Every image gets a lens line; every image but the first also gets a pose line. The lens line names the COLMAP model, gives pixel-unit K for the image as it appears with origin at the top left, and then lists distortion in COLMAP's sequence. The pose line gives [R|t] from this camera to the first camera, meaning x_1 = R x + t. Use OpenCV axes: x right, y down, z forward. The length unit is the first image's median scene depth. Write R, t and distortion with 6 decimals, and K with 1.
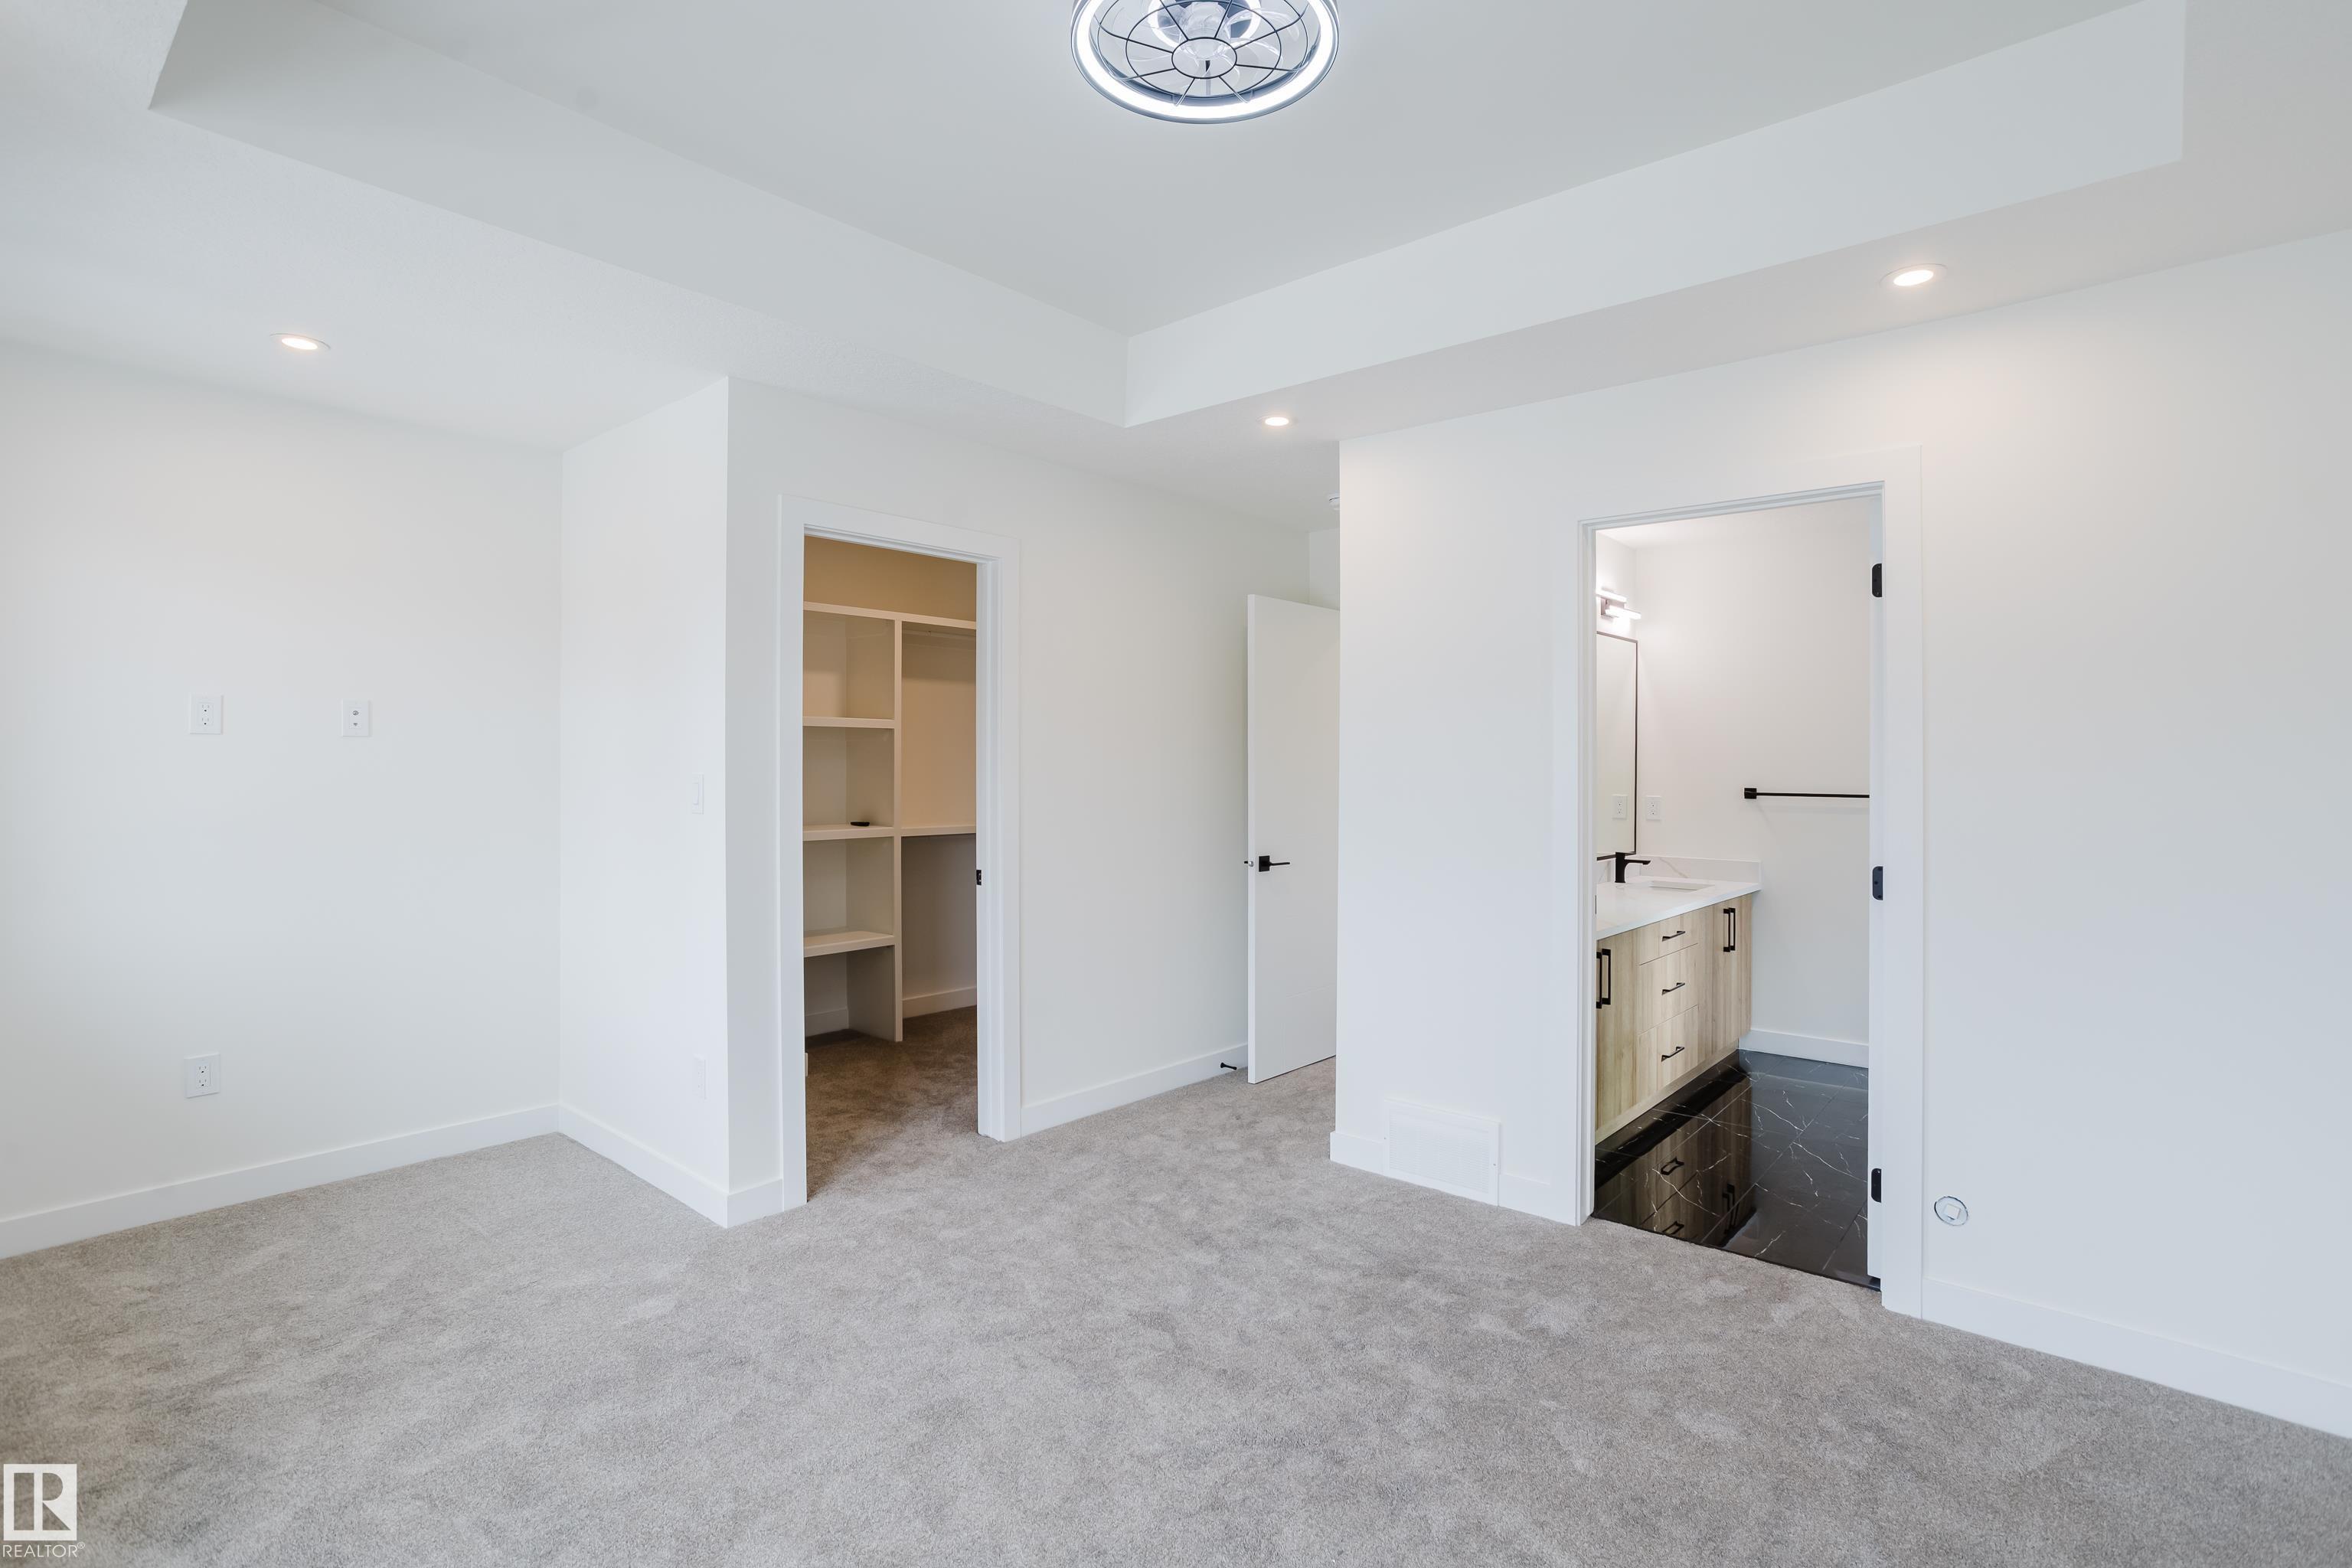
lens RADIAL K [[1137.8, 0, 1180.2], [0, 1137.8, 766.6], [0, 0, 1]] dist [-0.047824, 0.027061]
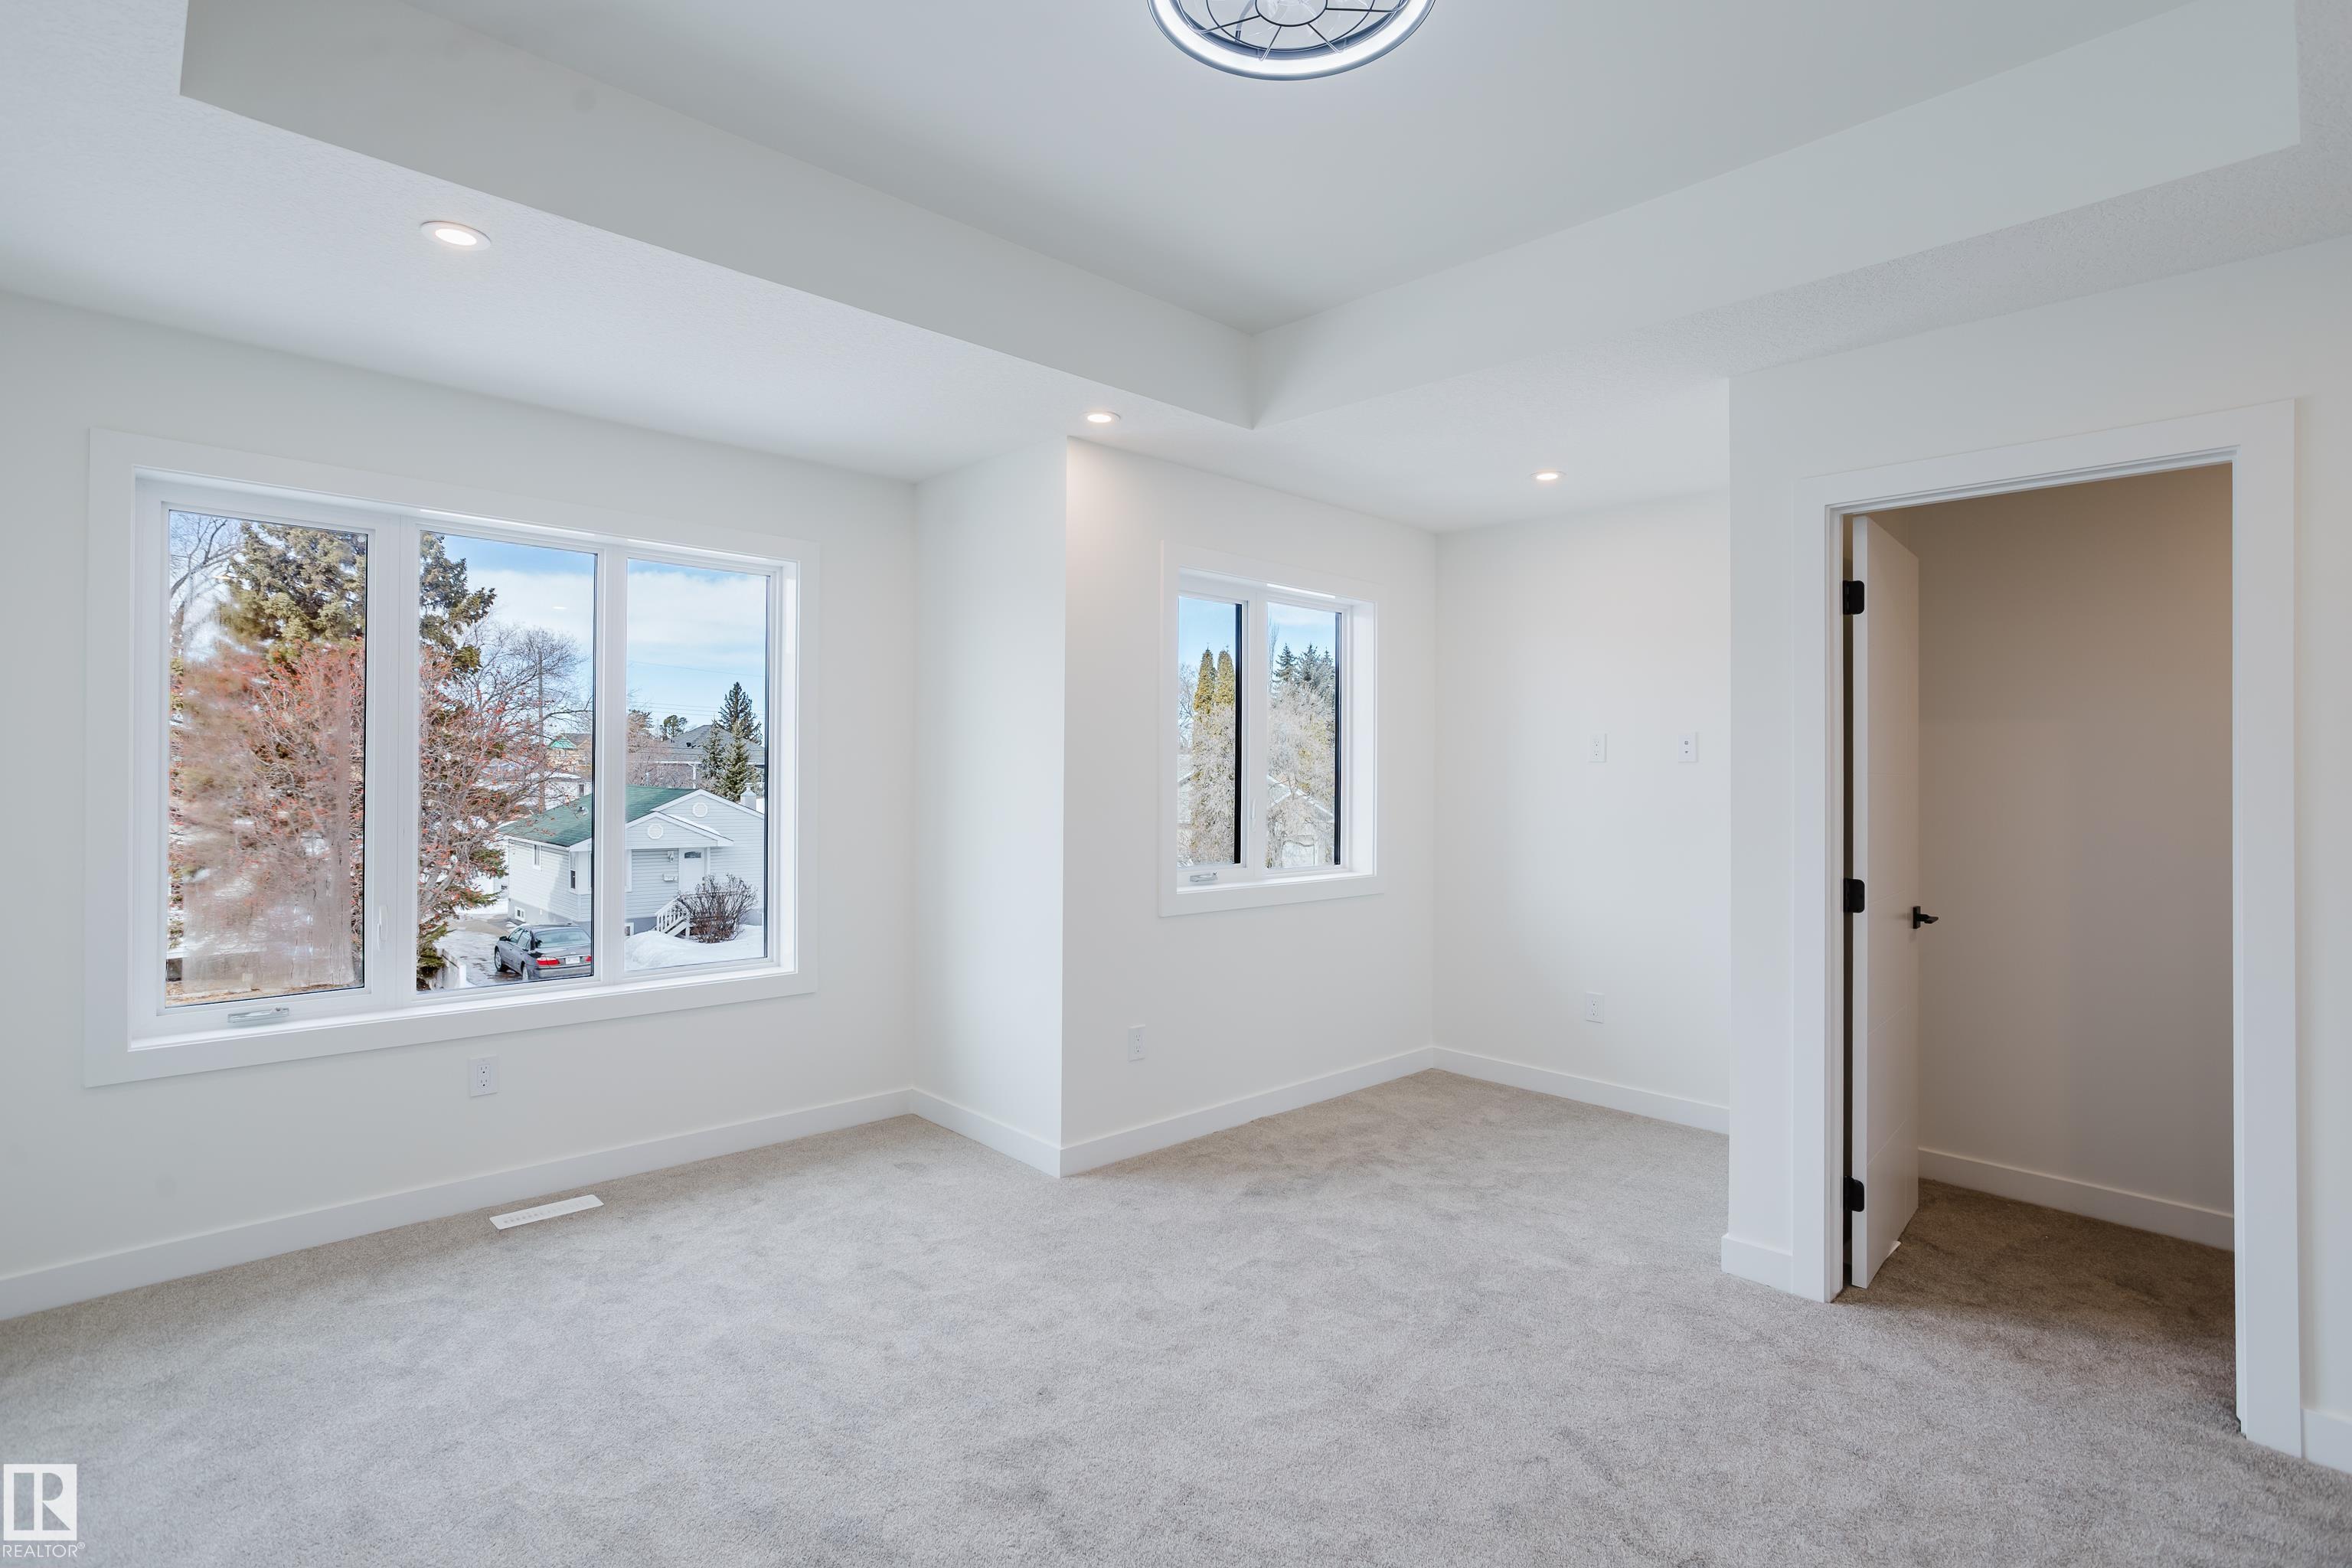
lens RADIAL K [[1137.8, 0, 1172.0], [0, 1137.8, 779.8], [0, 0, 1]] dist [-0.047824, 0.027061]
pose [[-0.103999, -0.001886, -0.994576, 0.687555], [-0.018064, 0.999837, -0.000007, 0.003457], [0.994413, 0.017965, -0.104016, 0.729392]]
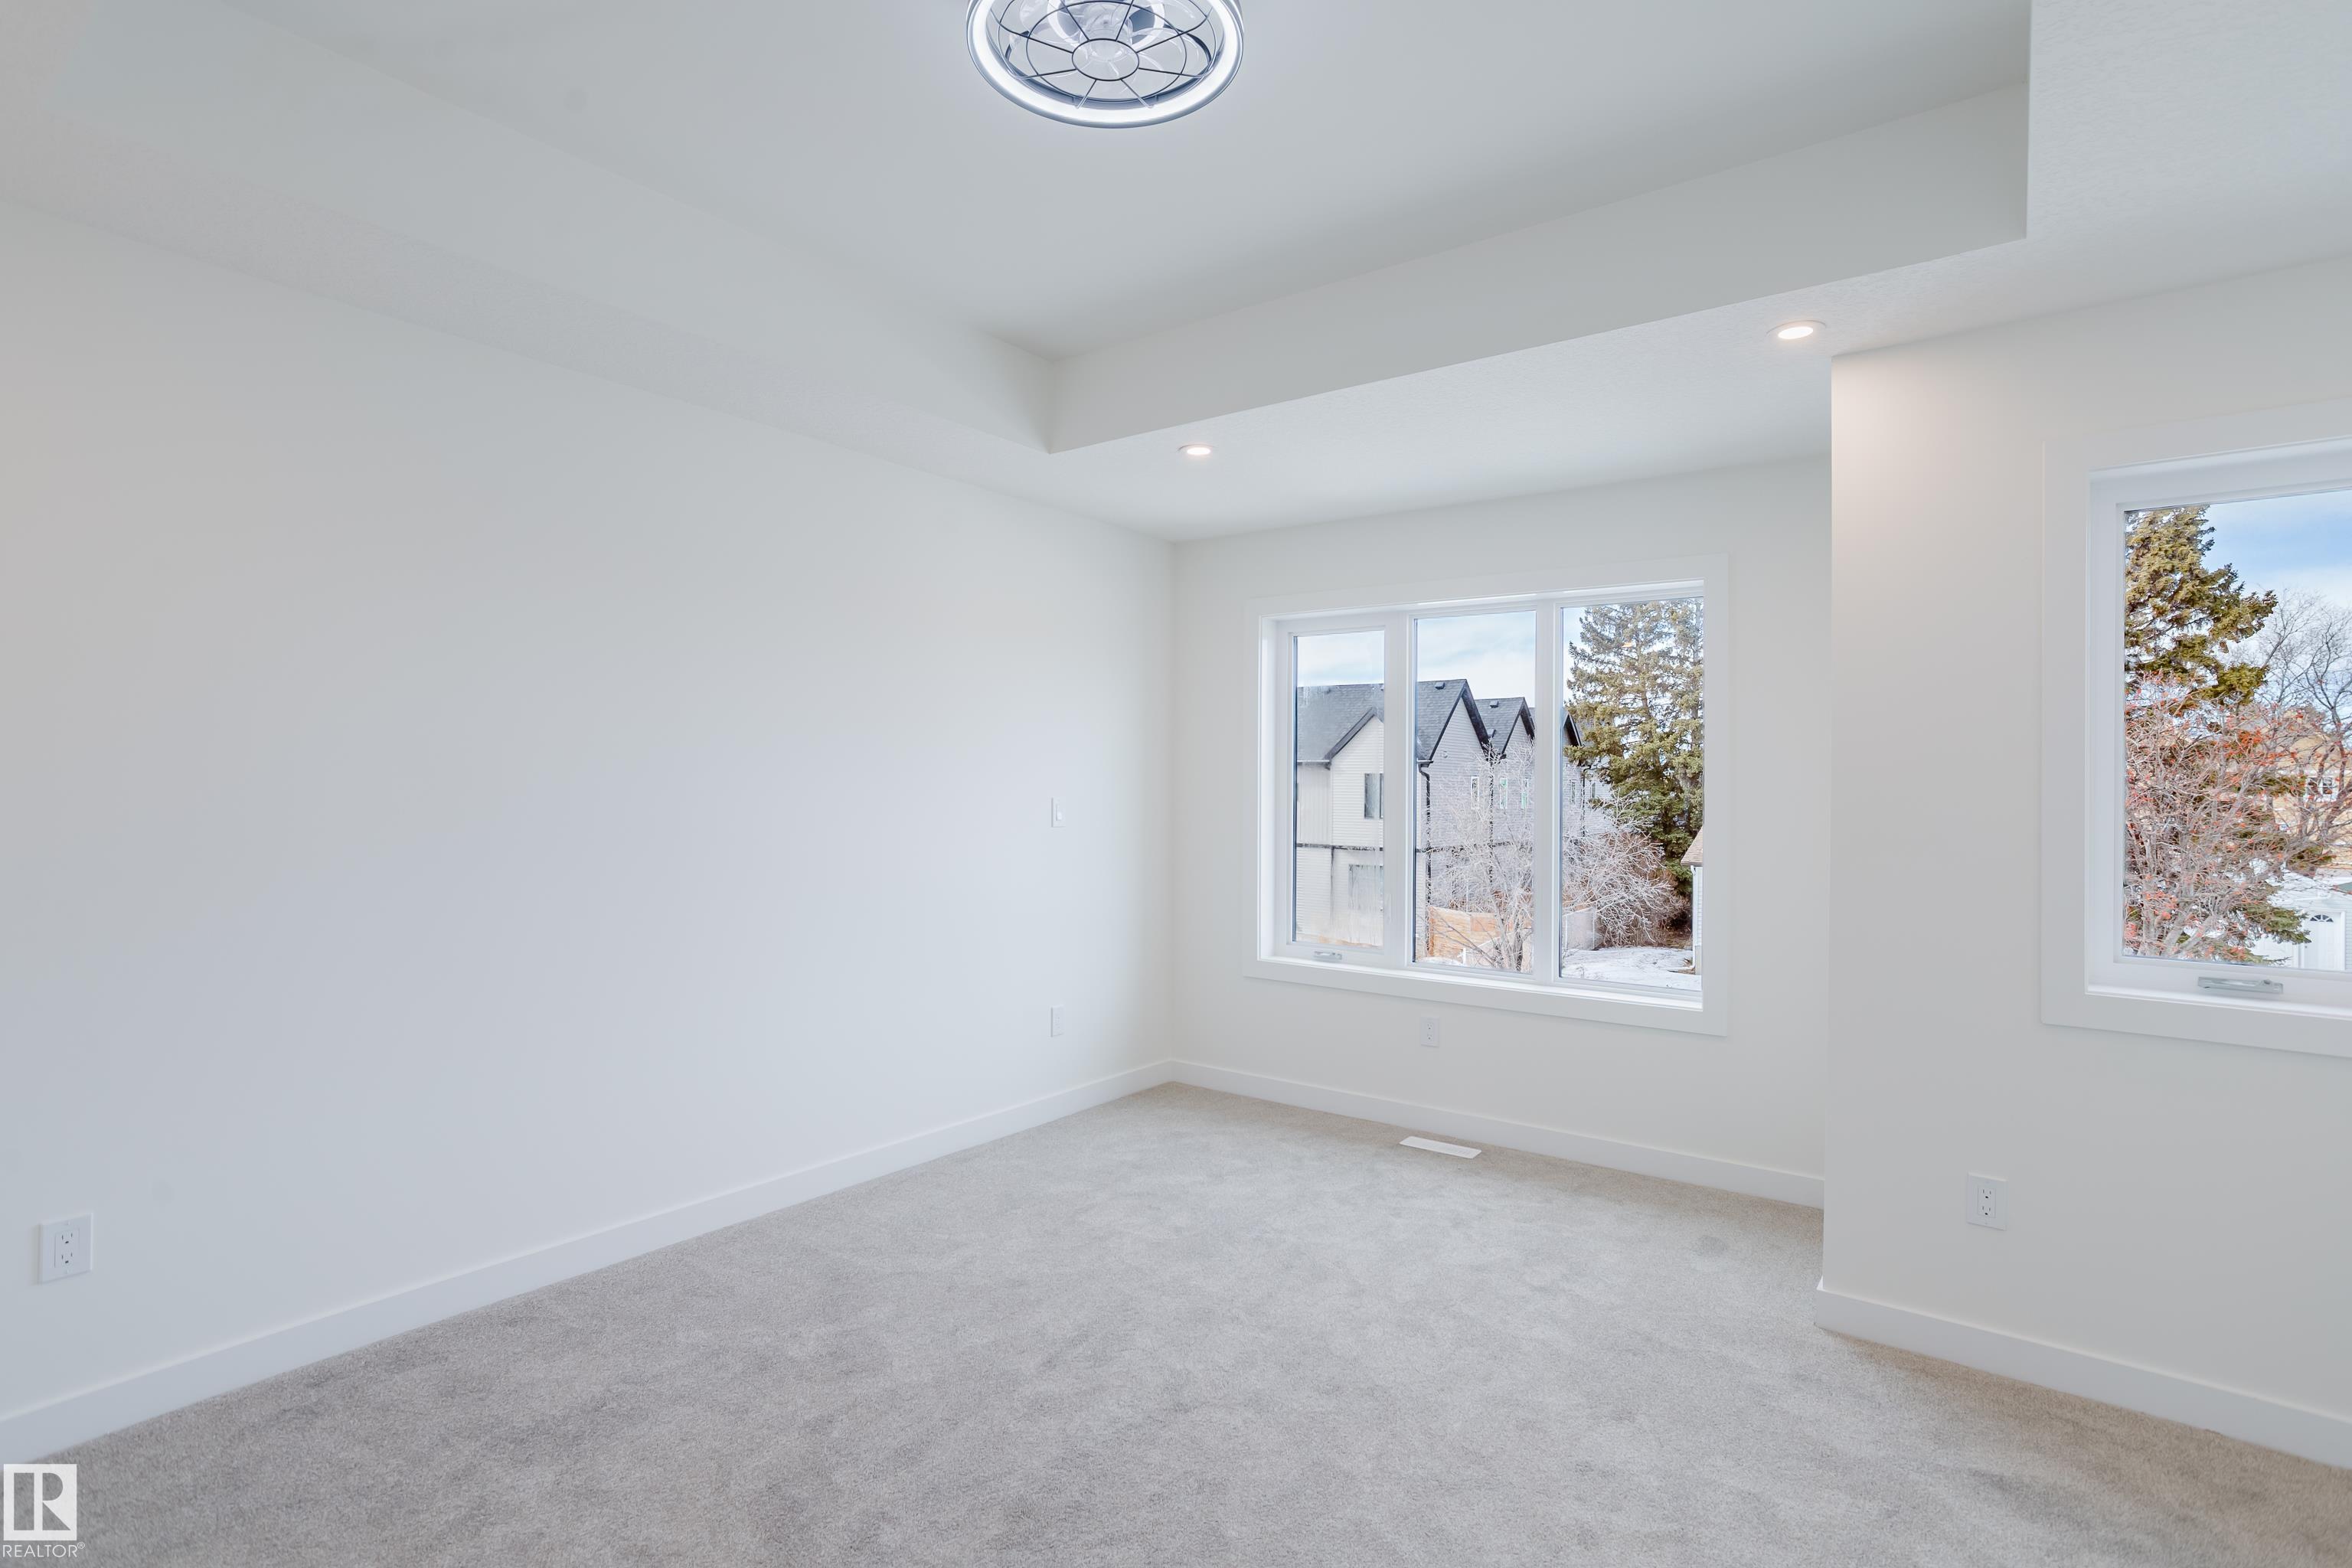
lens RADIAL K [[1137.8, 0, 1153.8], [0, 1137.8, 782.8], [0, 0, 1]] dist [-0.047824, 0.027061]
pose [[-0.997996, -0.023958, -0.058567, 0.033423], [-0.024134, 0.999706, 0.002291, -0.002848], [0.058495, 0.003700, -0.998281, 1.442789]]
